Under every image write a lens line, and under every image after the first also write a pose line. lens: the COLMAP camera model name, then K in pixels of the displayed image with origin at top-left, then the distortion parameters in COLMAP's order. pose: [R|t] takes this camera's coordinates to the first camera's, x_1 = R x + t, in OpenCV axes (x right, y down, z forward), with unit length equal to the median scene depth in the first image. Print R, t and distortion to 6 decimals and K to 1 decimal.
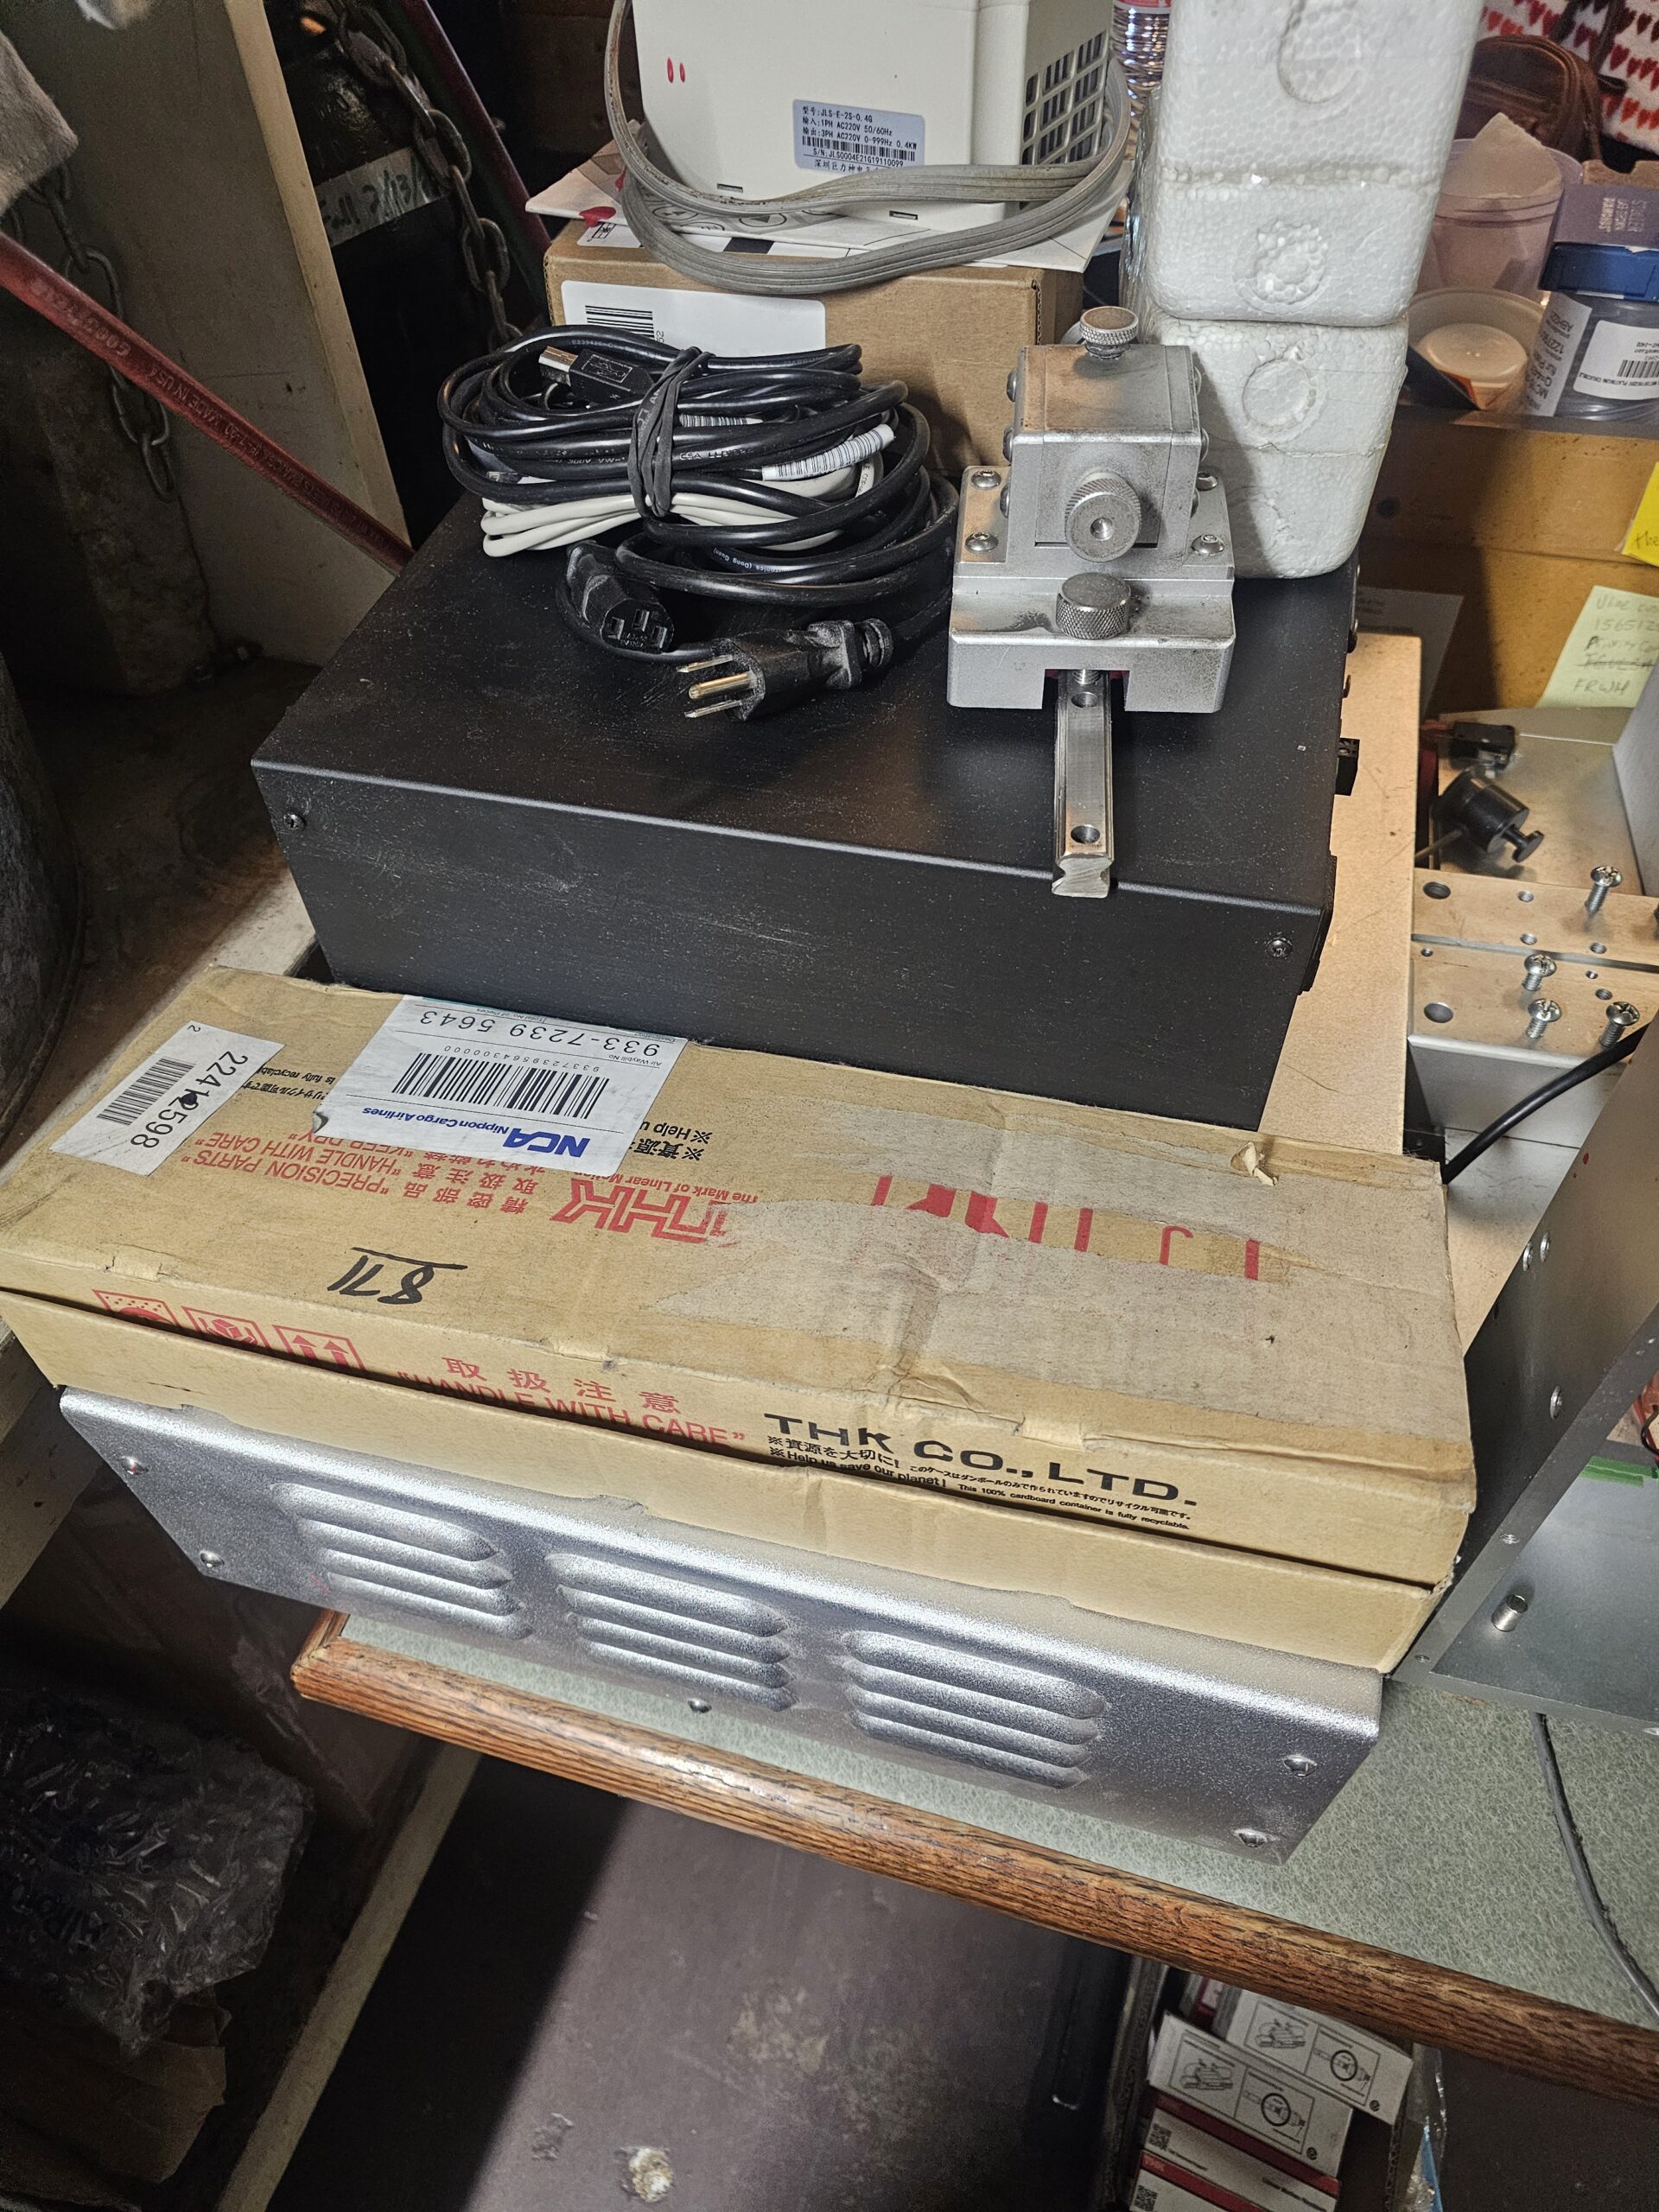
lens RADIAL K [[1503.9, 0, 827.0], [0, 1503.9, 1112.5], [0, 0, 1]] dist [0.013867, -0.010651]
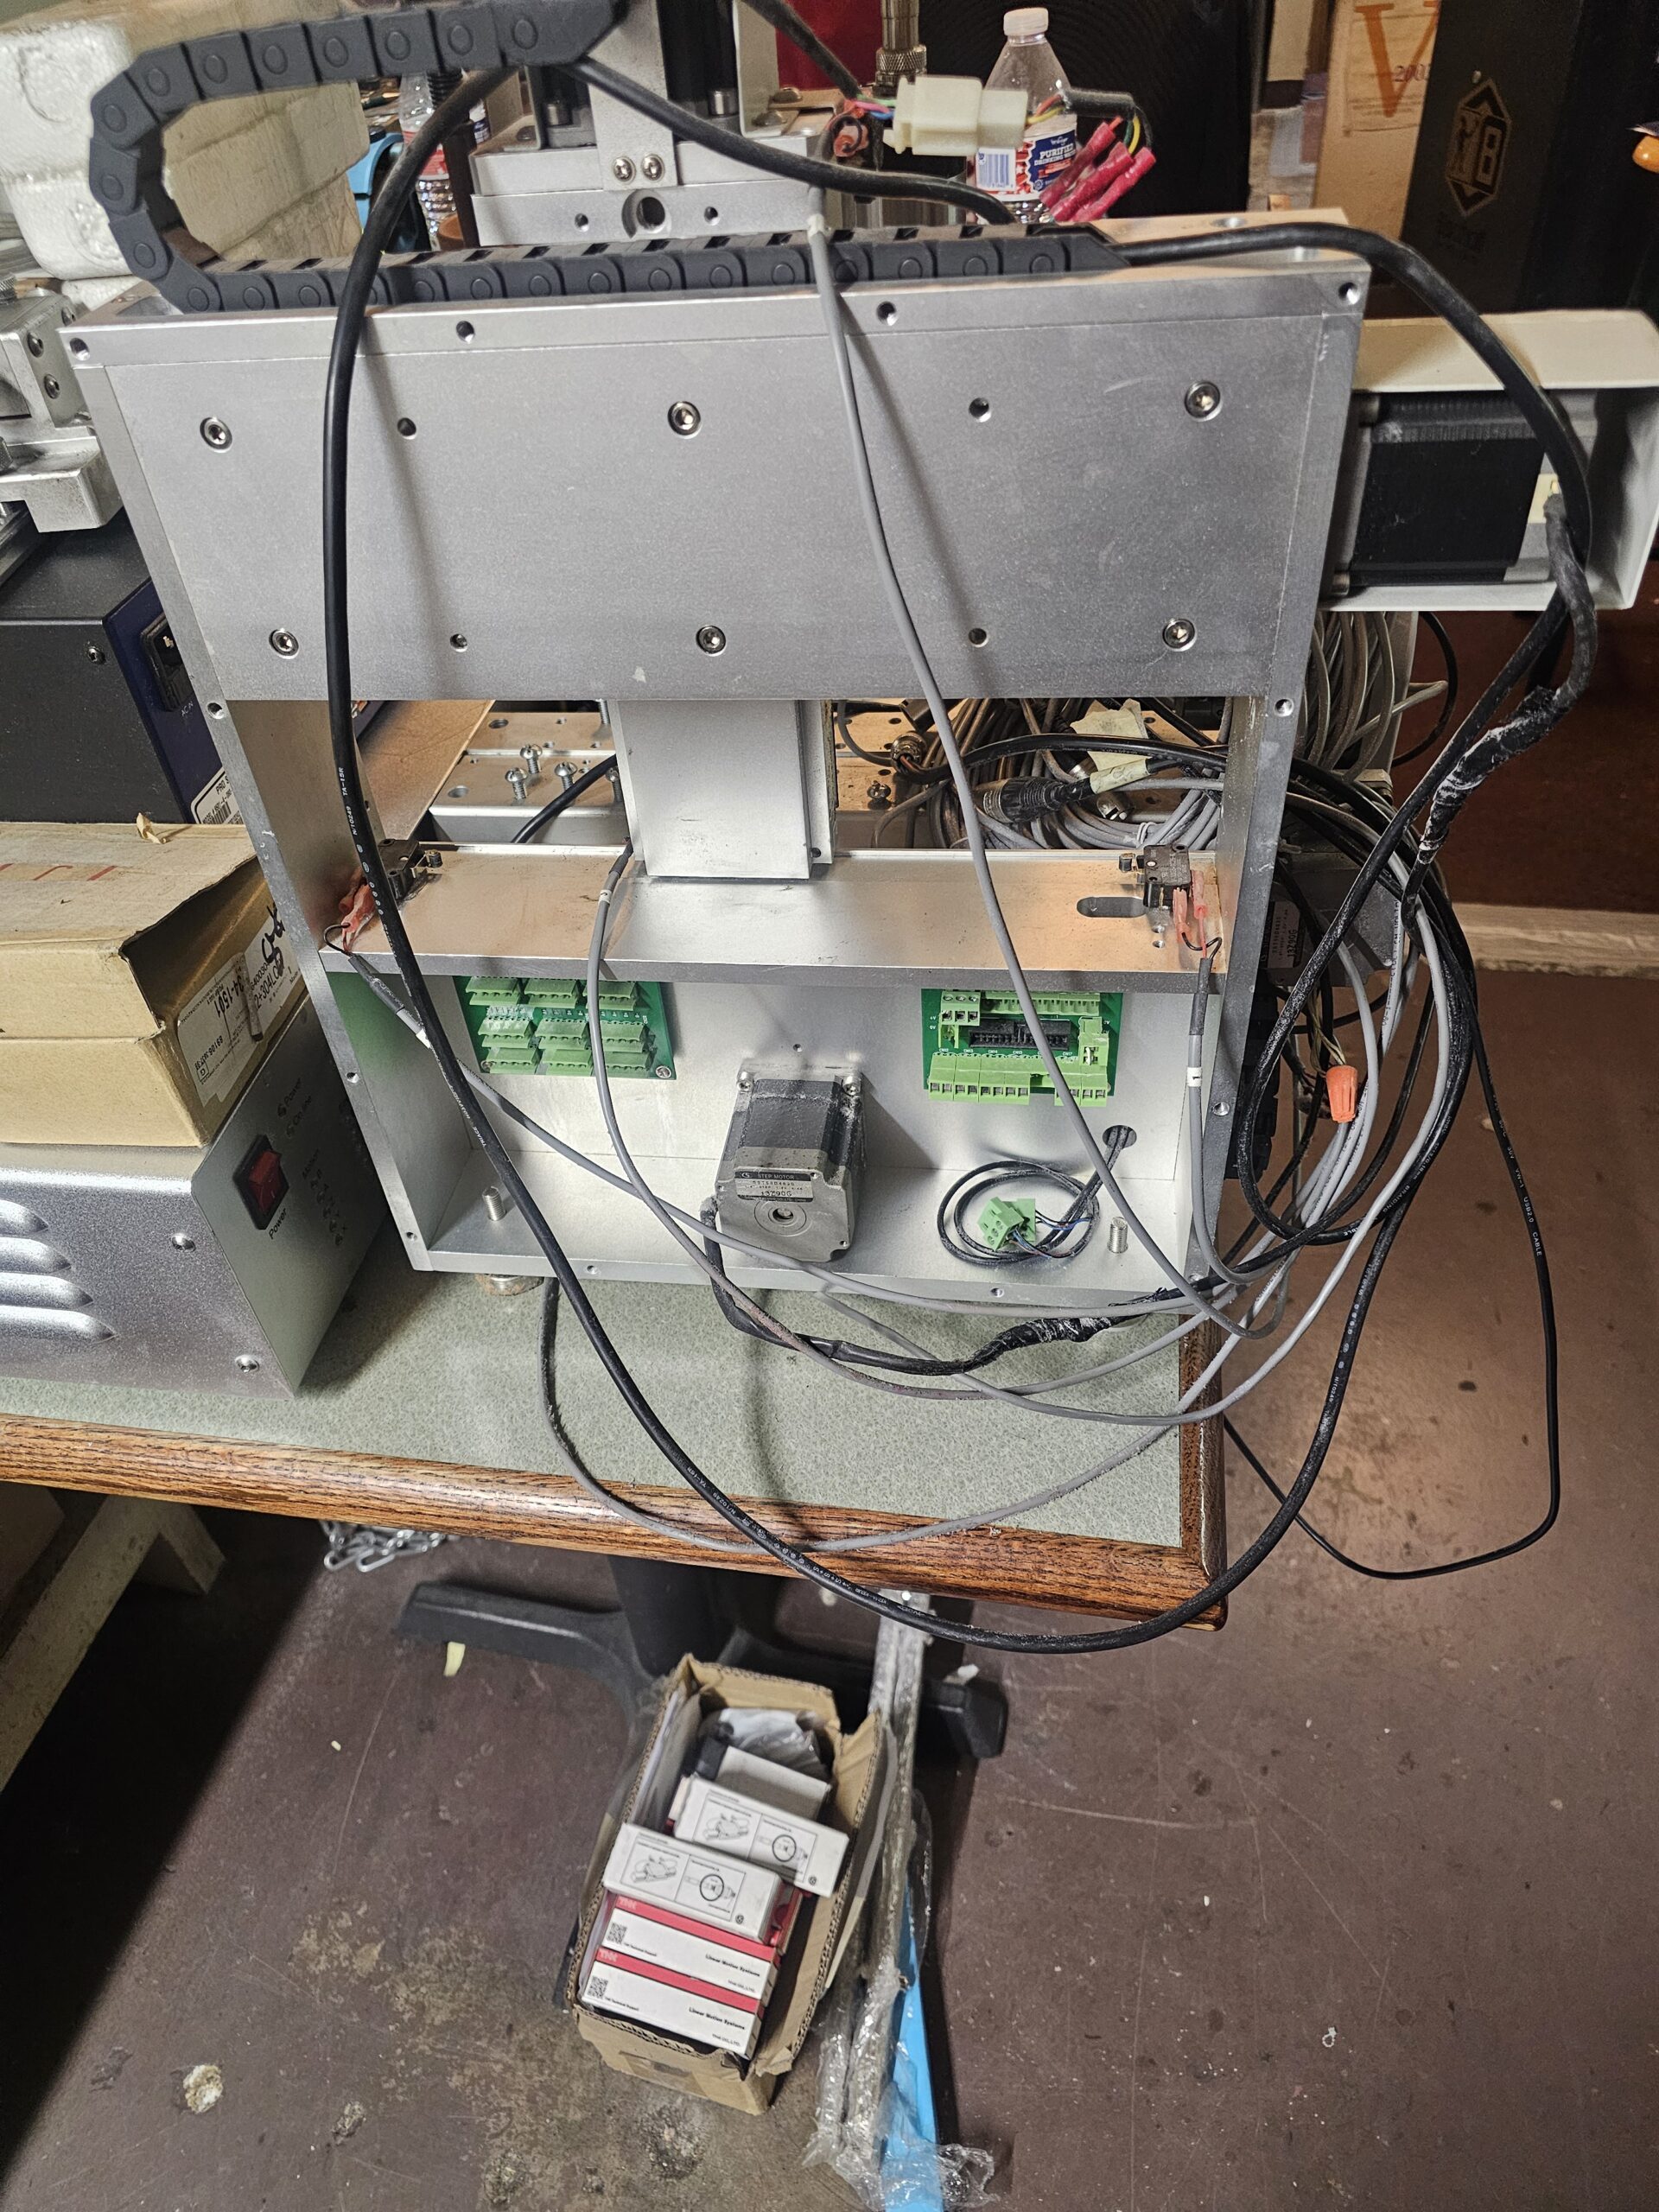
lens RADIAL K [[1503.9, 0, 827.4], [0, 1503.9, 1100.7], [0, 0, 1]] dist [0.013867, -0.010651]
pose [[0.993519, -0.101525, 0.051116, 0.322370], [0.107691, 0.984628, -0.137512, 0.215032], [-0.036369, 0.142126, 0.989180, -0.145961]]
